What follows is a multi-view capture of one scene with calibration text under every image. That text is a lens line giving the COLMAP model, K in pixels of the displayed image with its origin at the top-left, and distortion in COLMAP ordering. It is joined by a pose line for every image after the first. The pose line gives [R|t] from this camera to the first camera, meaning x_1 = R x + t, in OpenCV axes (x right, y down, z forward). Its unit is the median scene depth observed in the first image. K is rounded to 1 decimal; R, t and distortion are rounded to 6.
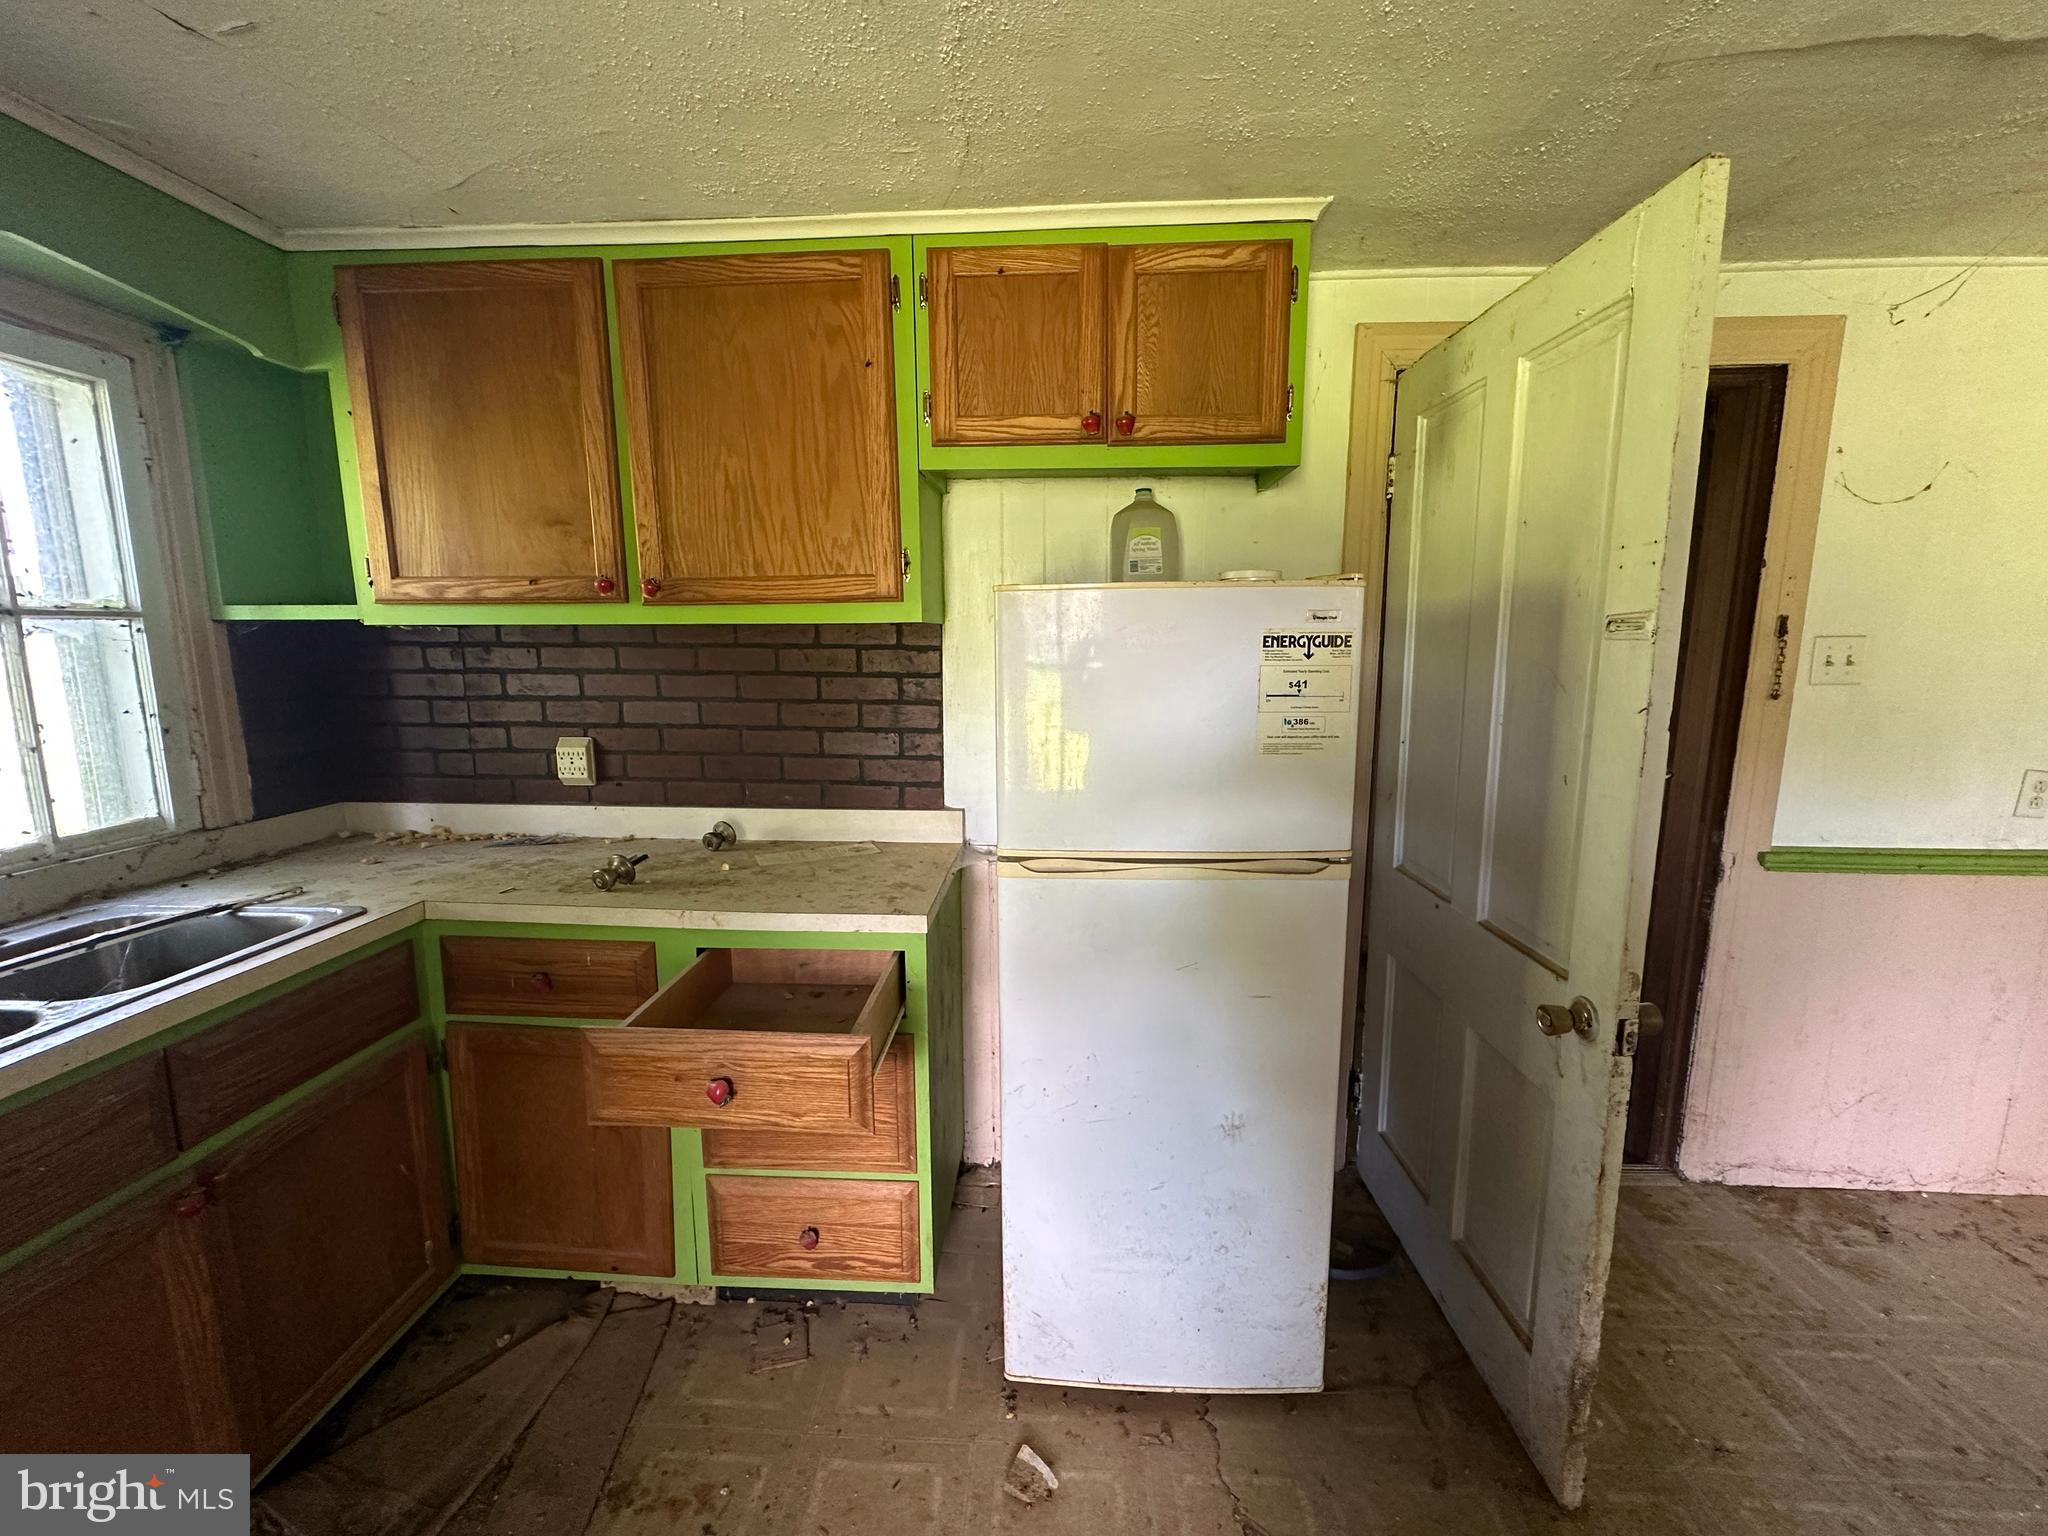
lens RADIAL K [[810.8, 0, 1018.7], [0, 810.8, 765.8], [0, 0, 1]] dist [-0.009056, 0.000183]
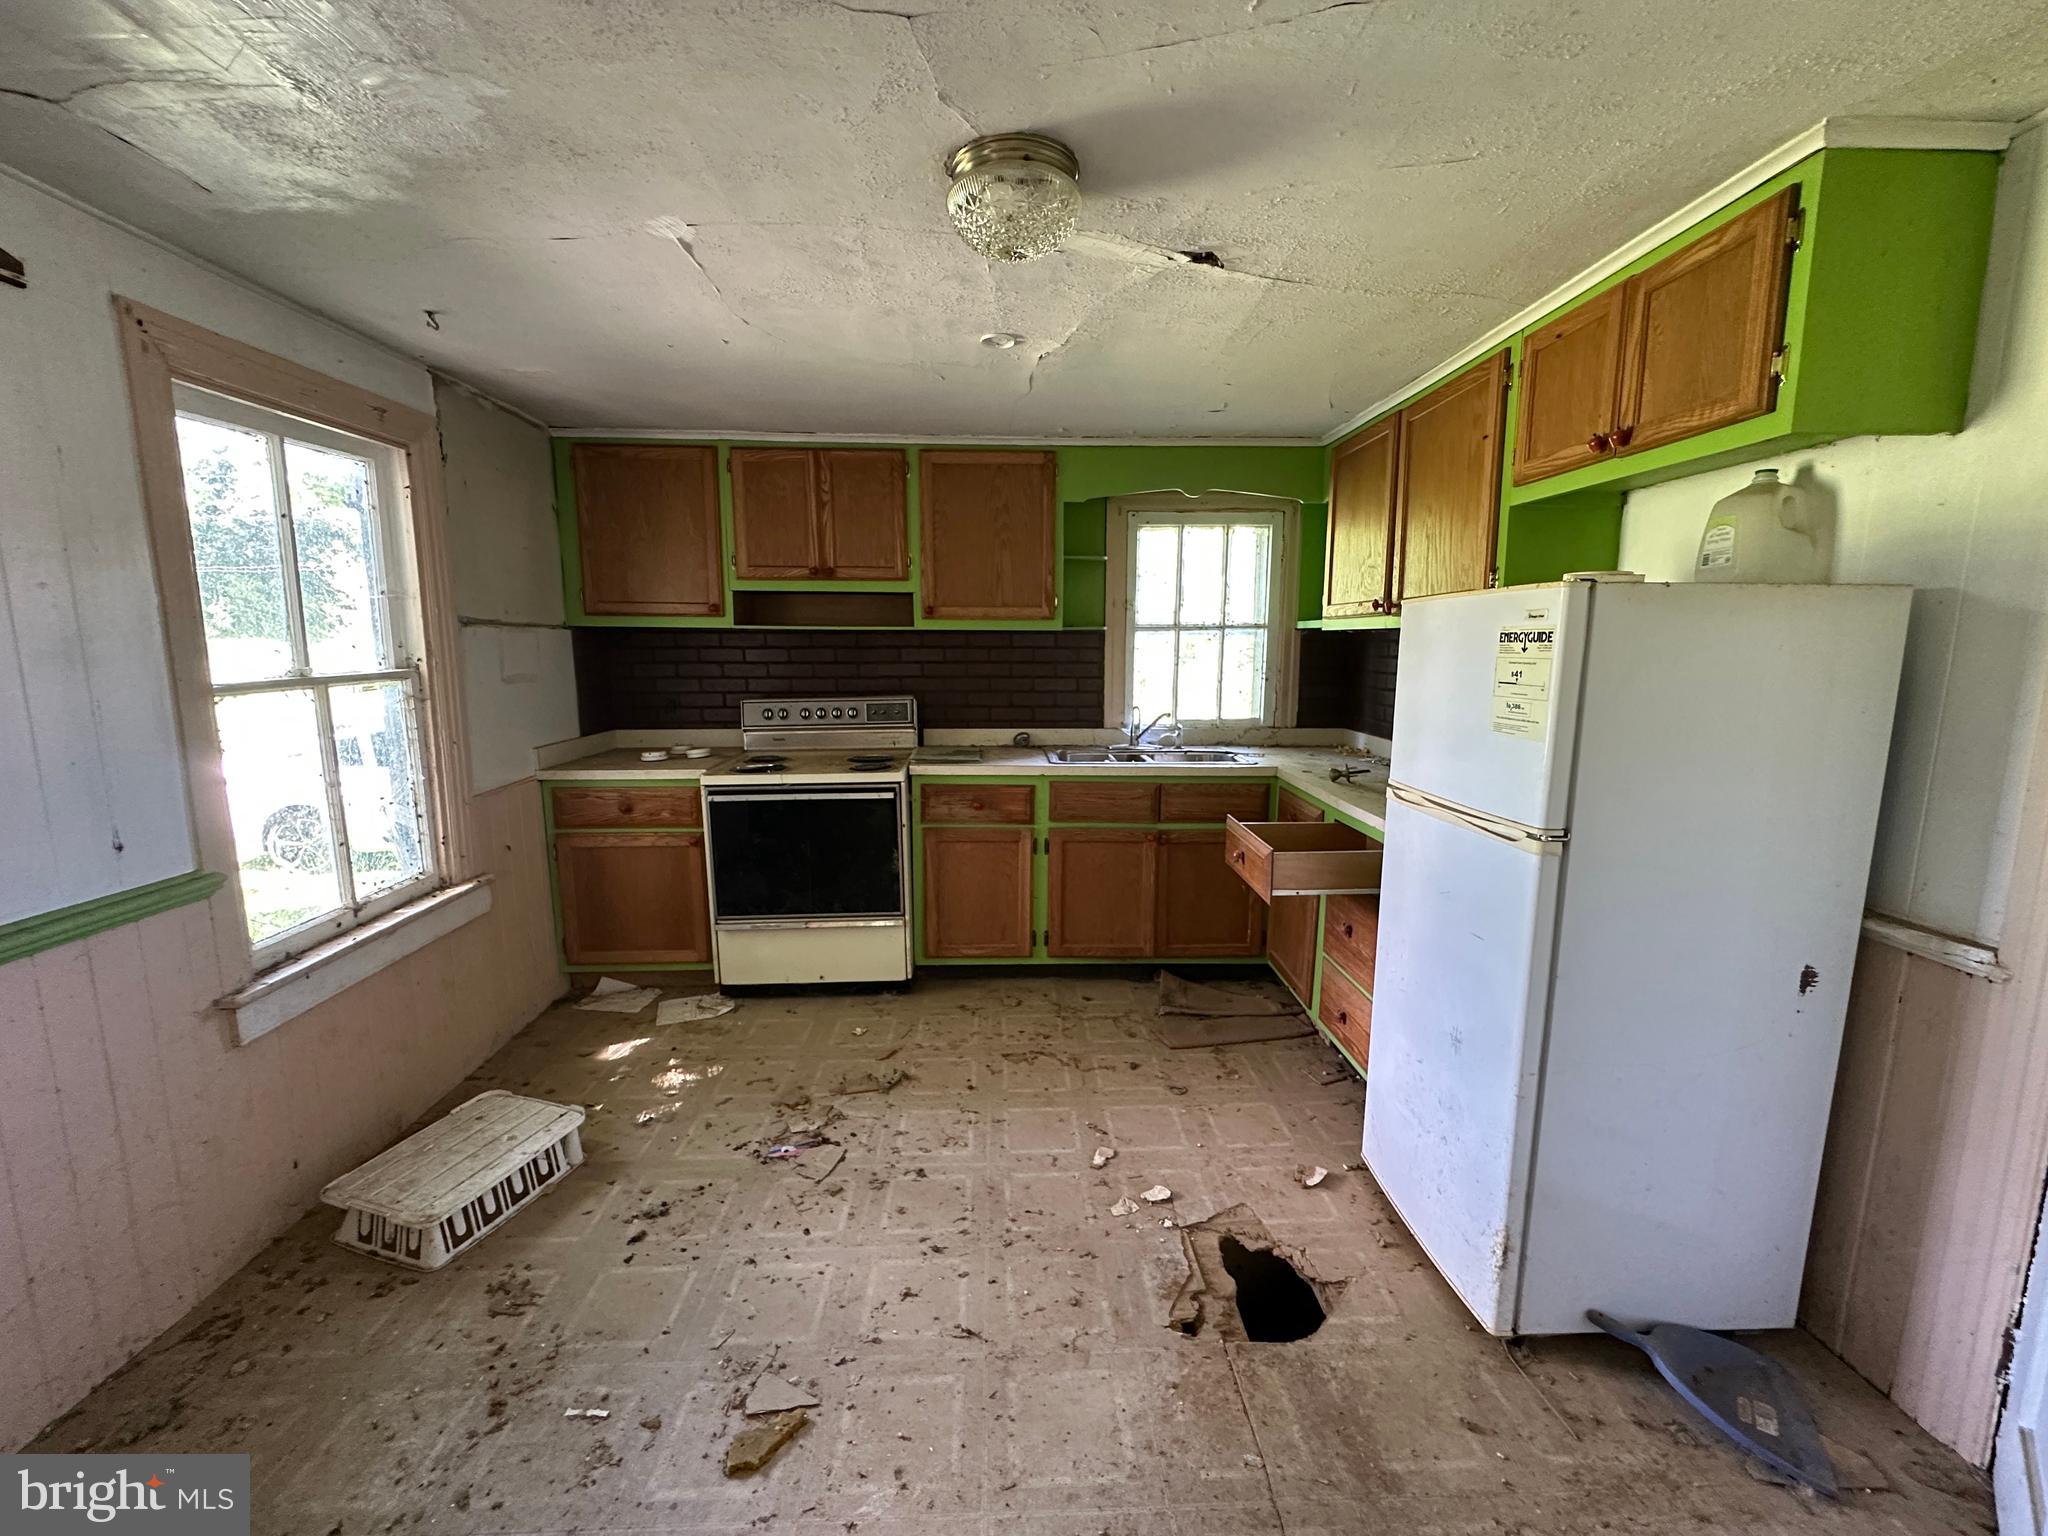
lens RADIAL K [[810.8, 0, 1021.9], [0, 810.8, 761.8], [0, 0, 1]] dist [-0.009056, 0.000183]
pose [[0.081533, 0.147796, -0.985651, 1.232079], [-0.151342, 0.979312, 0.134326, -0.020939], [0.985113, 0.138218, 0.102214, 0.163225]]
